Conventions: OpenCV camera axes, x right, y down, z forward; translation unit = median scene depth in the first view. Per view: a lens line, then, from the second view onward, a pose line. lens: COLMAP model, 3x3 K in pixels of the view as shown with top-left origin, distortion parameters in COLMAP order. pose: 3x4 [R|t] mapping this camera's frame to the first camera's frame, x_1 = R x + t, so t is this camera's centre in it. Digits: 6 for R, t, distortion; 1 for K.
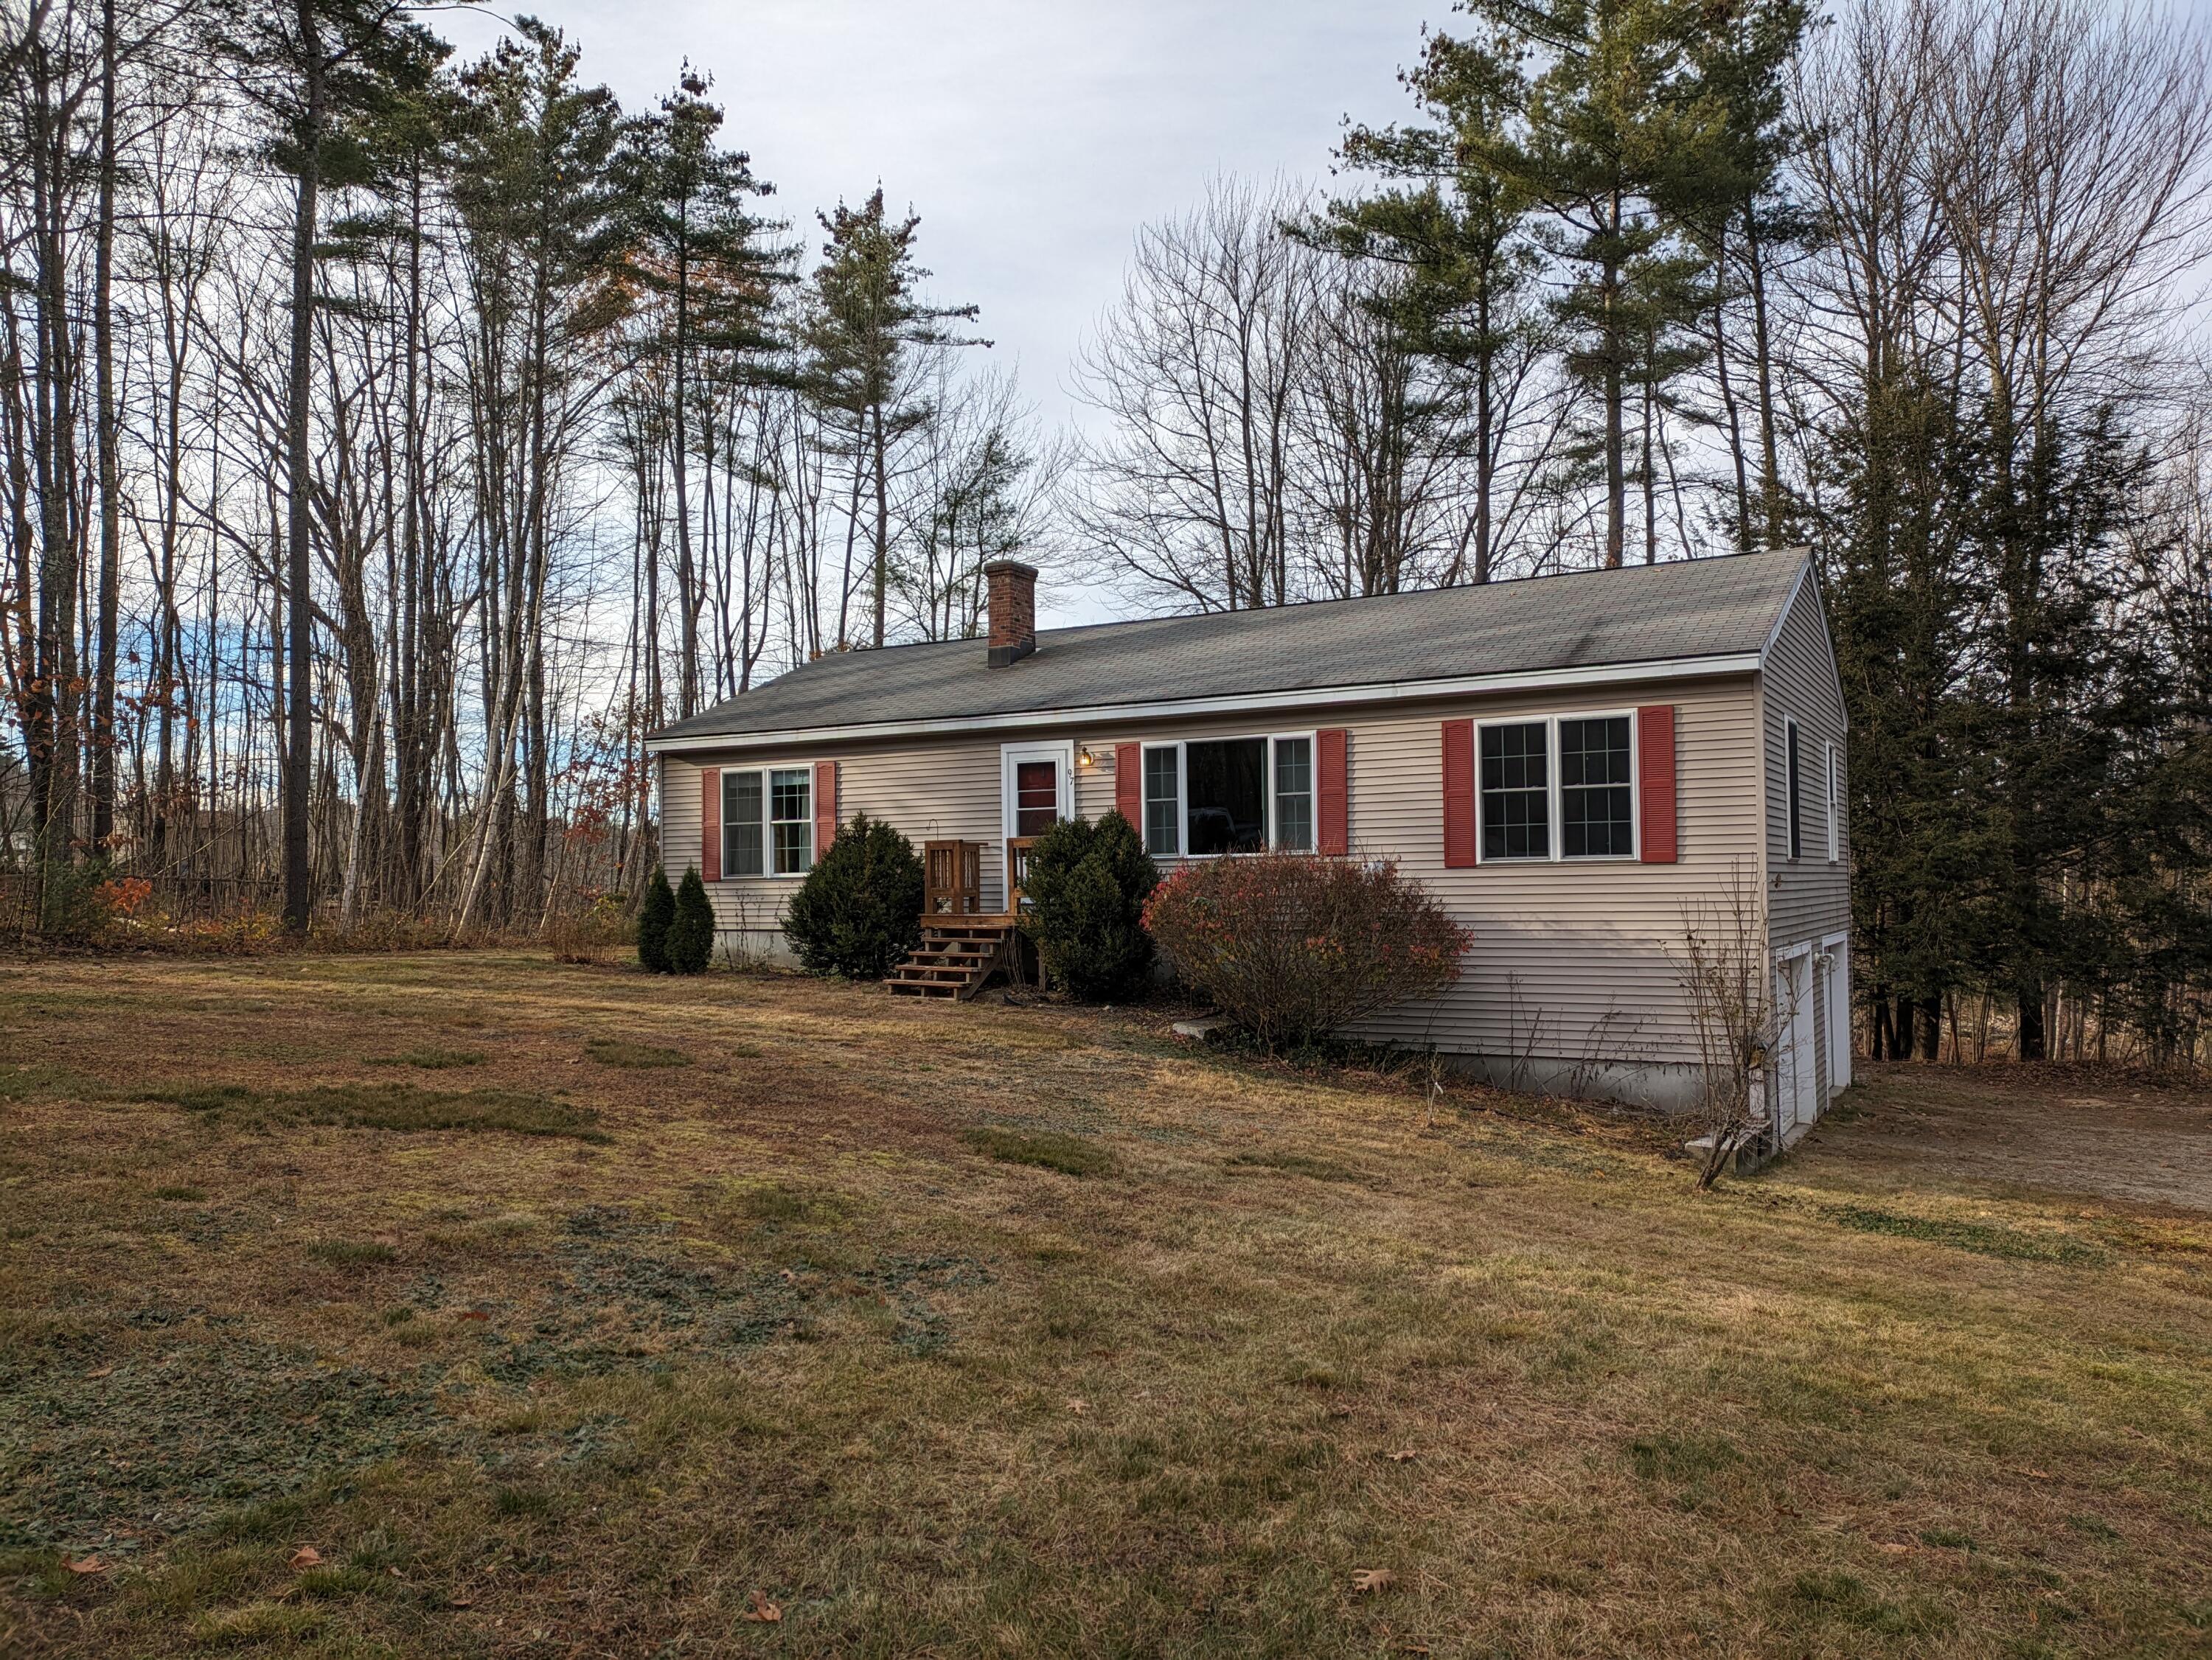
lens RADIAL K [[1557.1, 0, 1165.2], [0, 1557.1, 815.6], [0, 0, 1]] dist [0.050508, -0.003795]
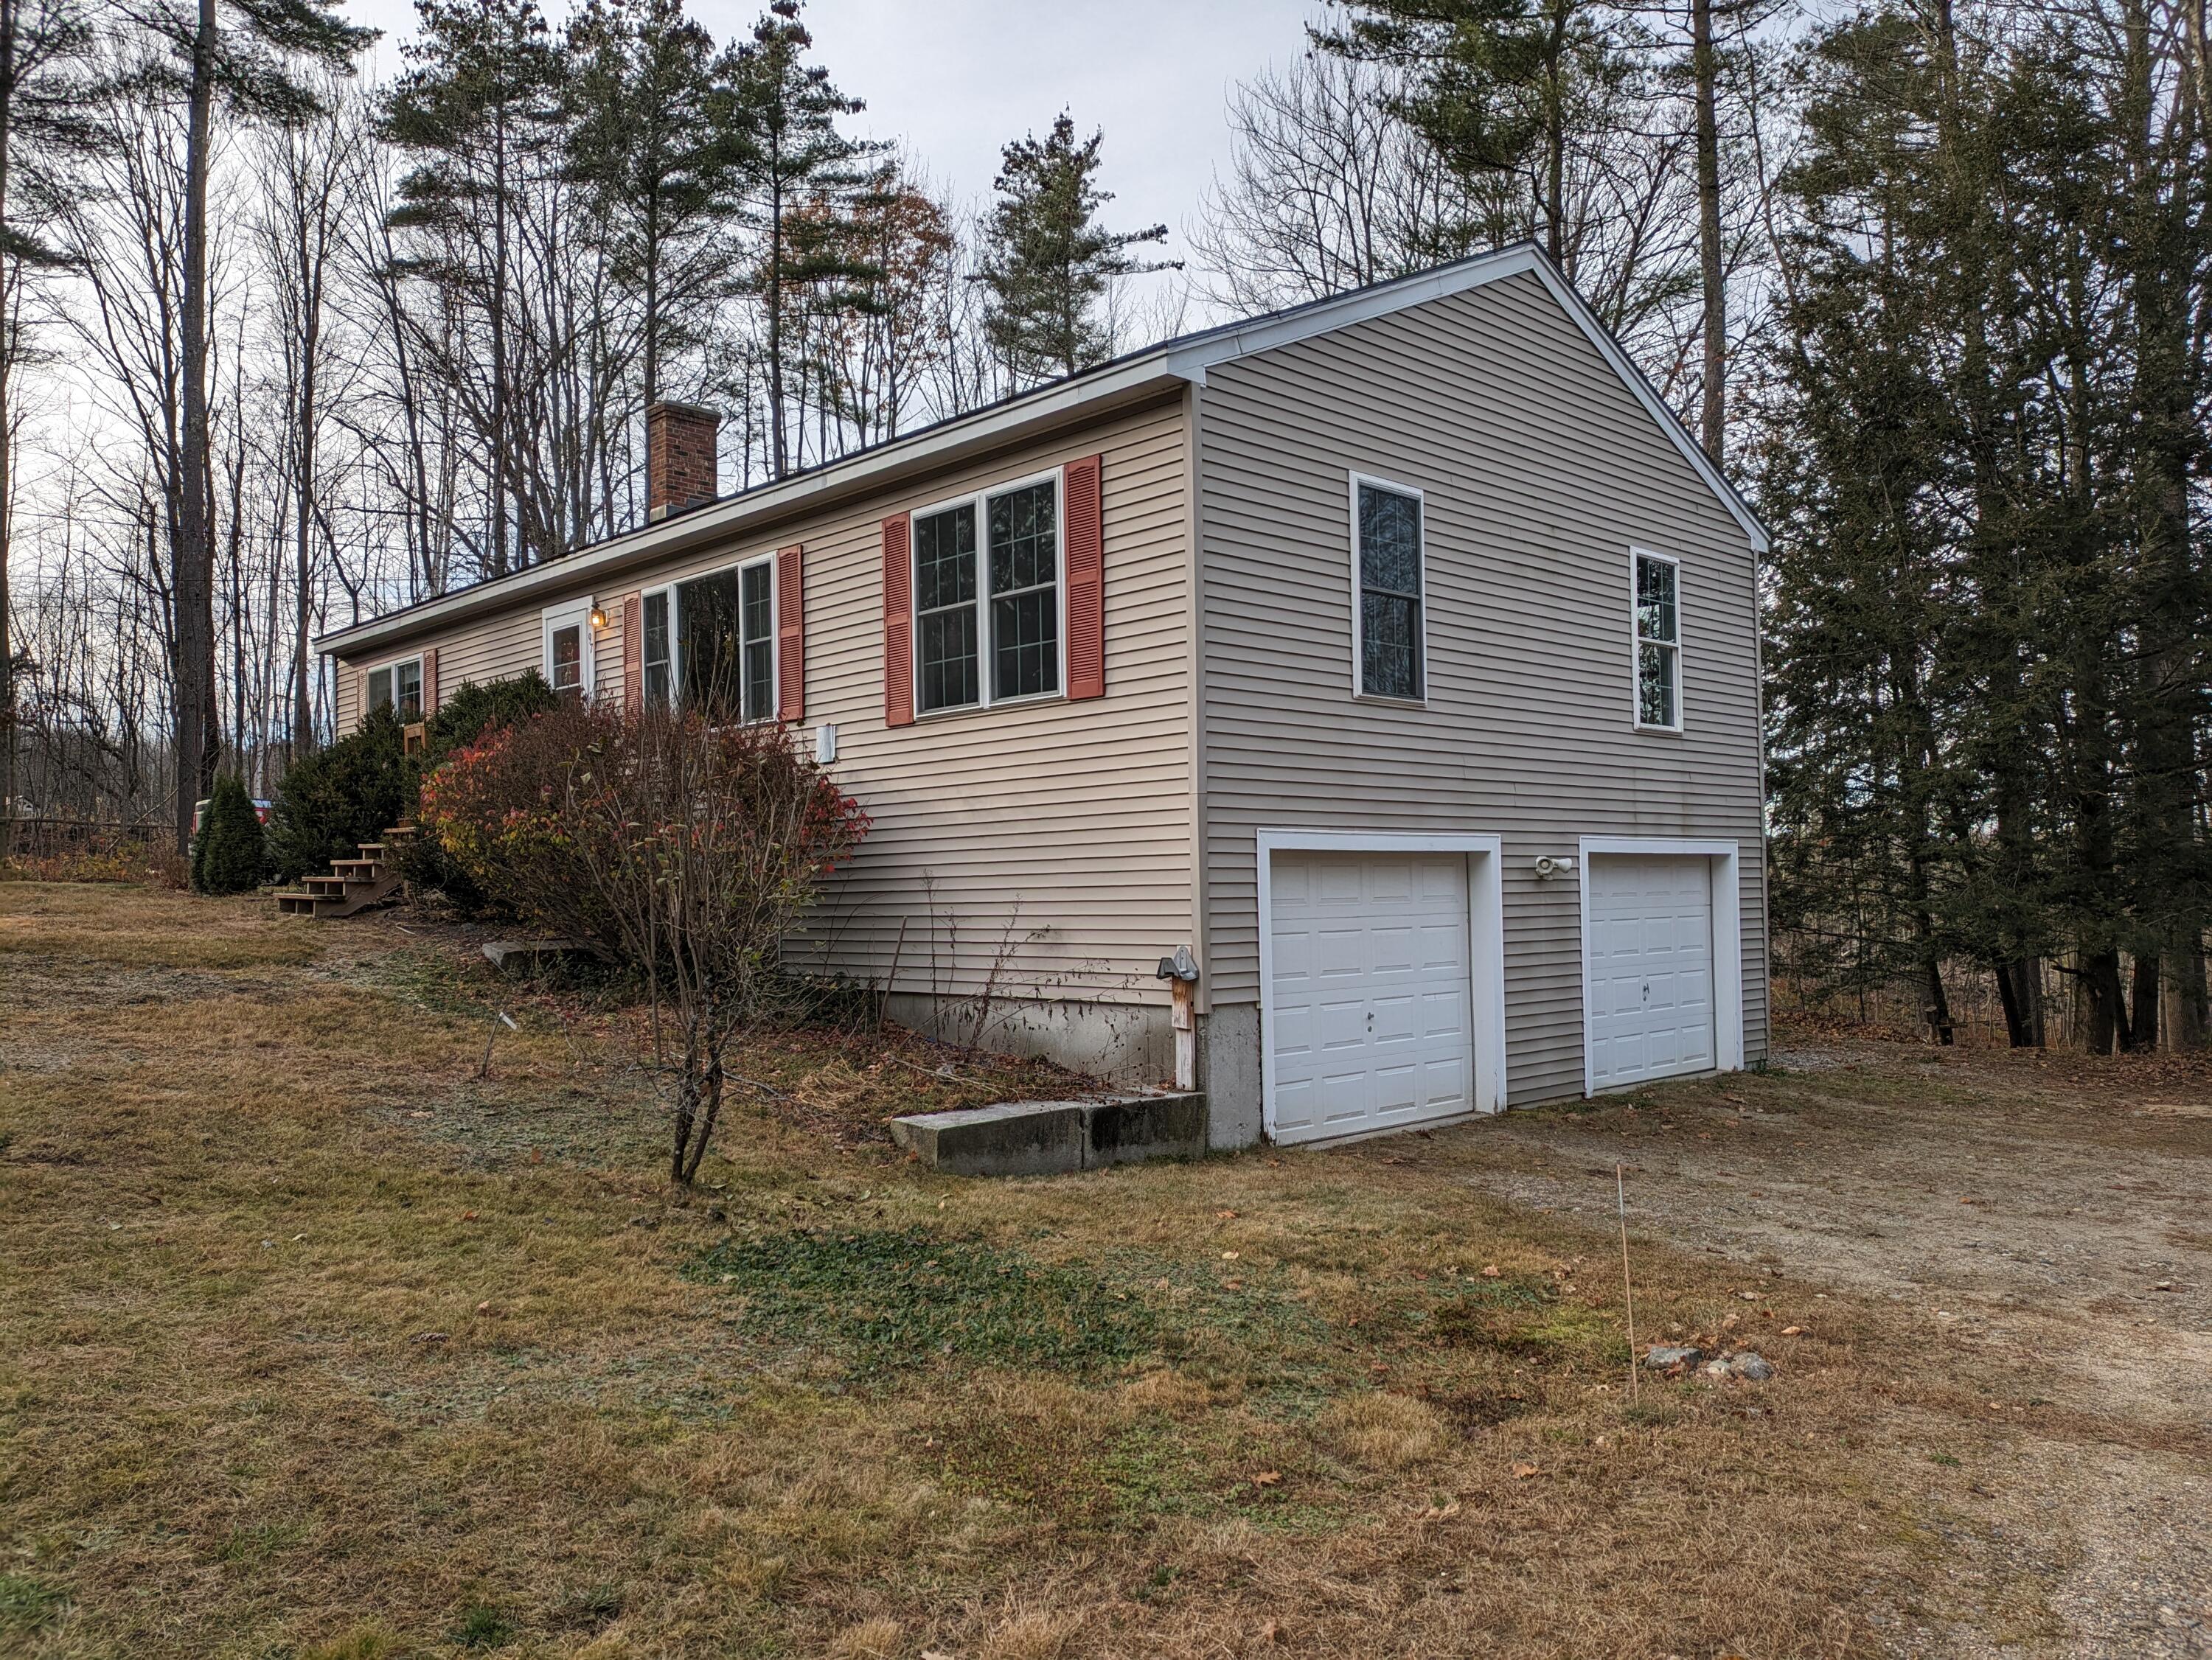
lens RADIAL K [[1609.8, 0, 1106.0], [0, 1609.8, 830.0], [0, 0, 1]] dist [0.030777, -0.001068]
pose [[0.953271, -0.003989, -0.302090, 0.430438], [0.006351, 0.999956, 0.006838, 0.065613], [0.302049, -0.008437, 0.953255, 0.295699]]
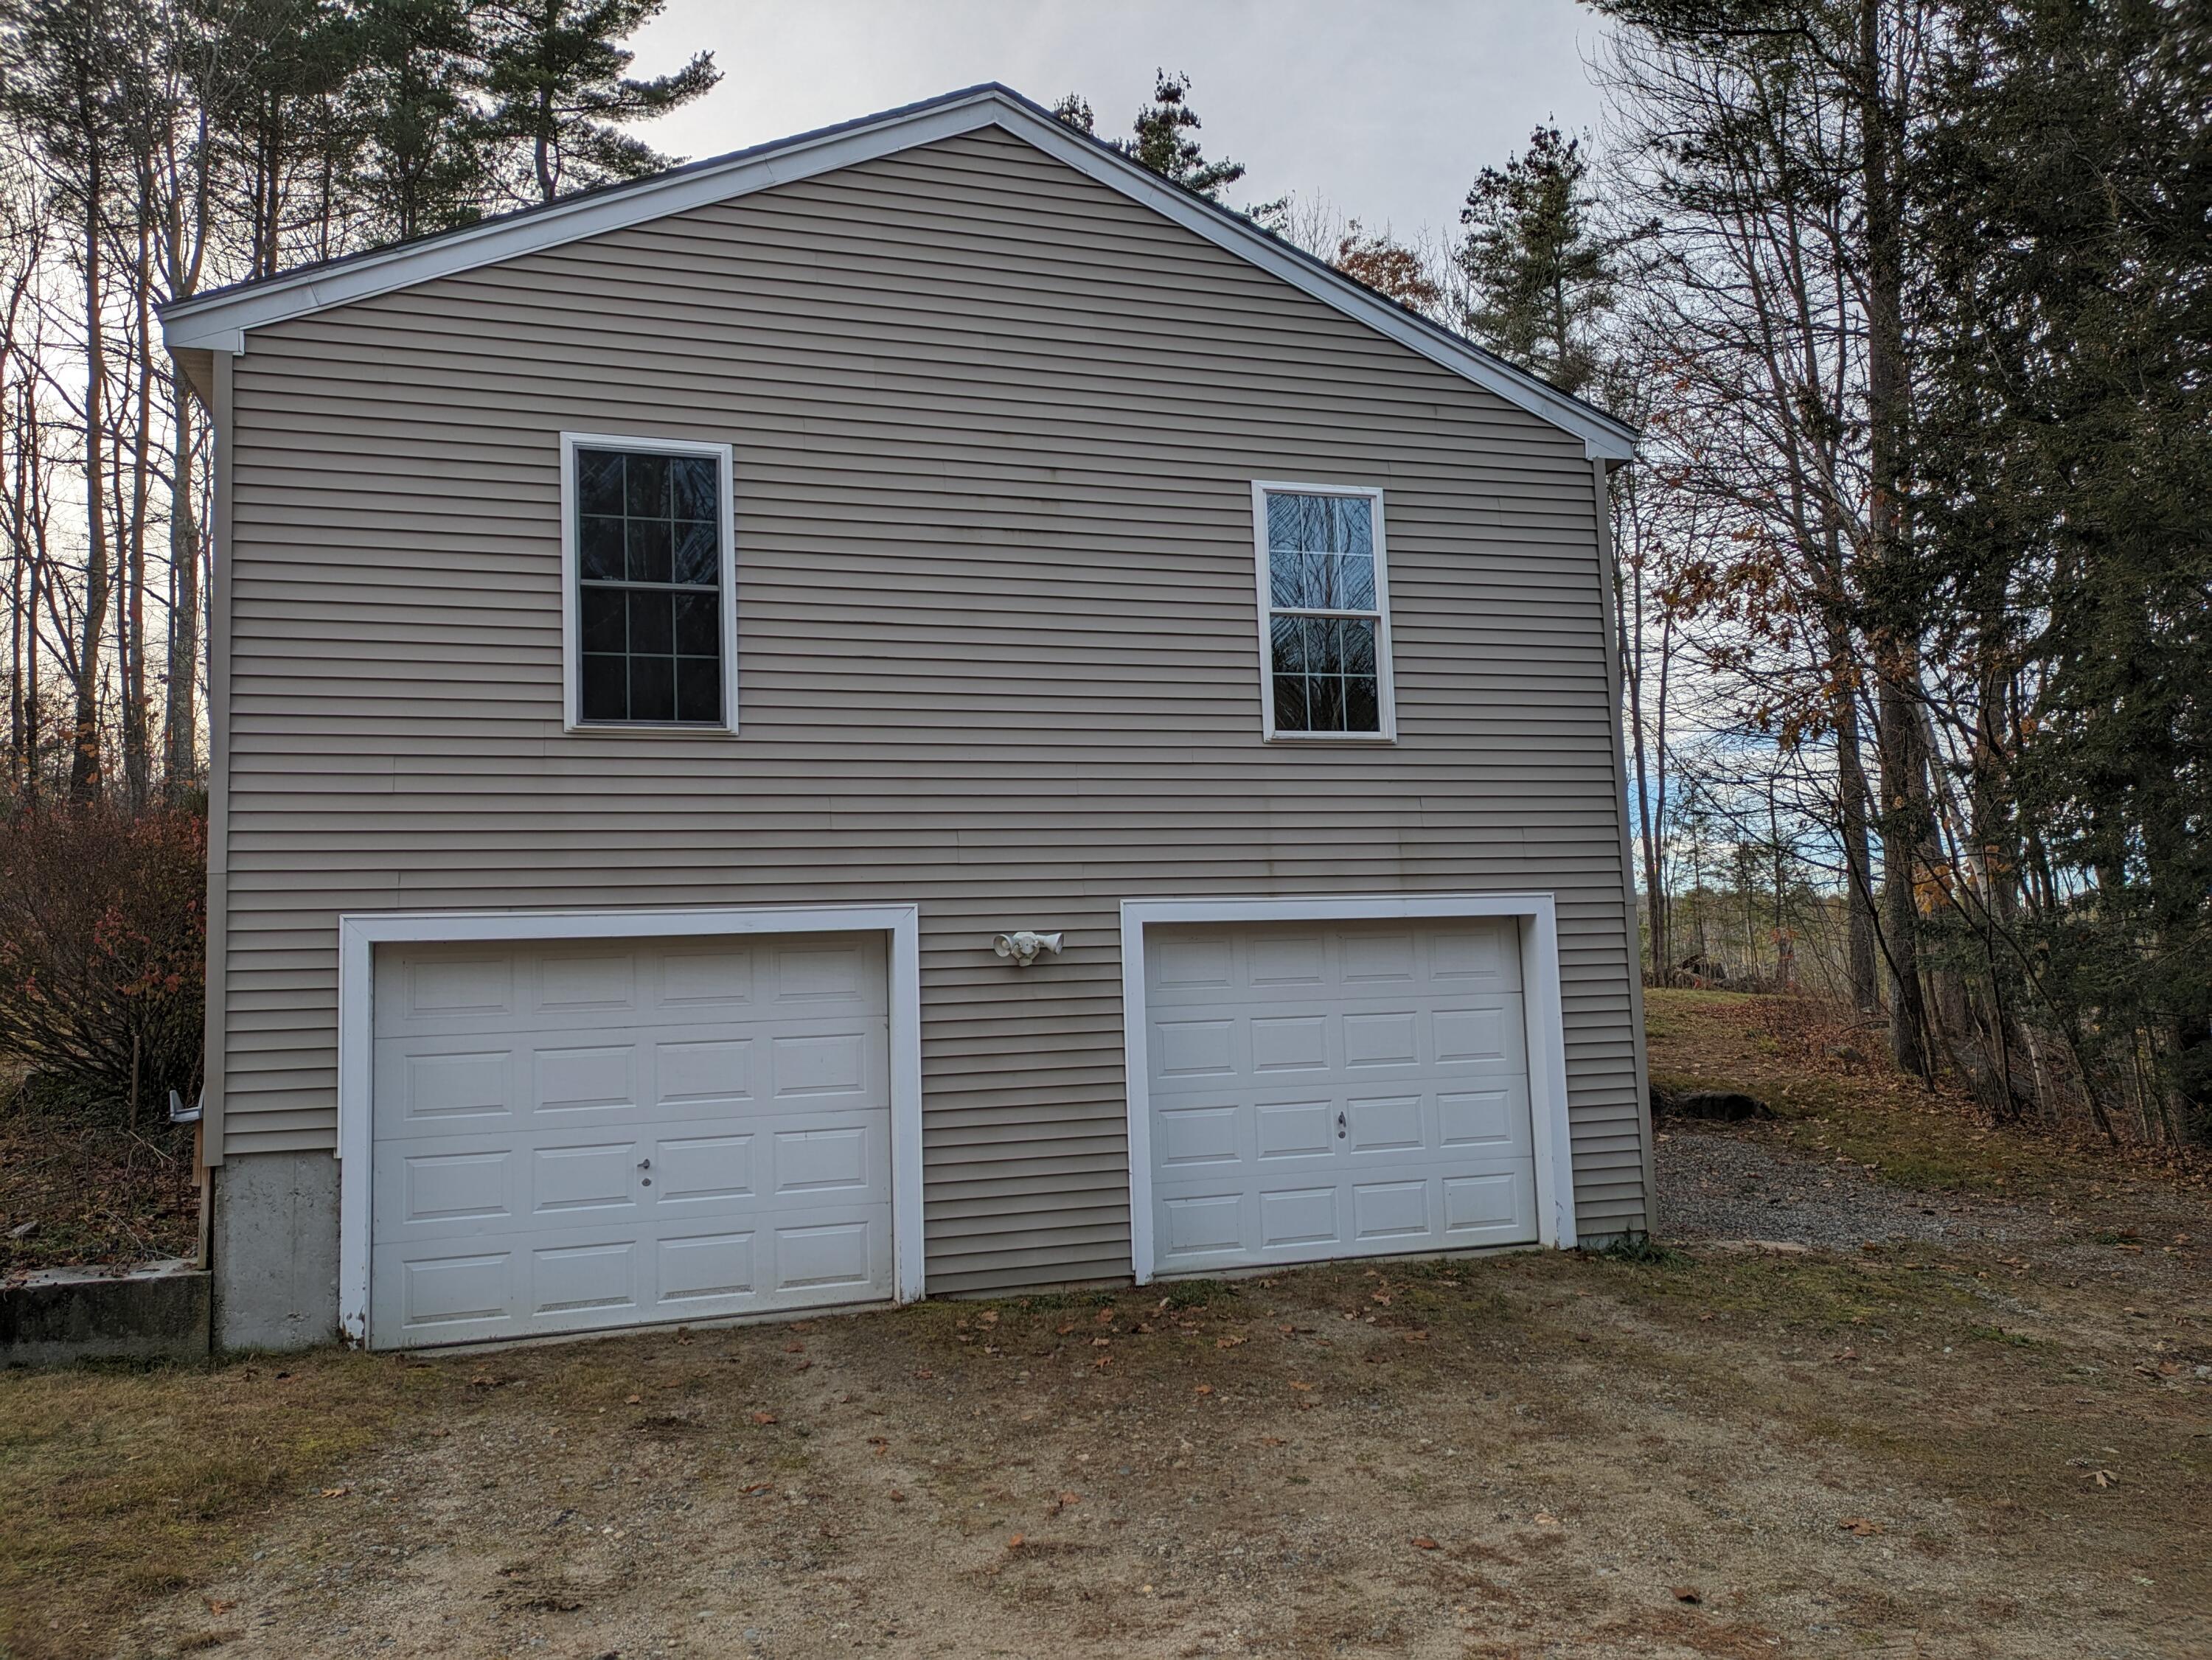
lens RADIAL K [[1557.1, 0, 1165.2], [0, 1557.1, 815.6], [0, 0, 1]] dist [0.050508, -0.003795]
pose [[0.716848, -0.073124, -0.693384, 0.801565], [0.044855, 0.997262, -0.058799, 0.078834], [0.695785, 0.011048, 0.718165, 0.755934]]
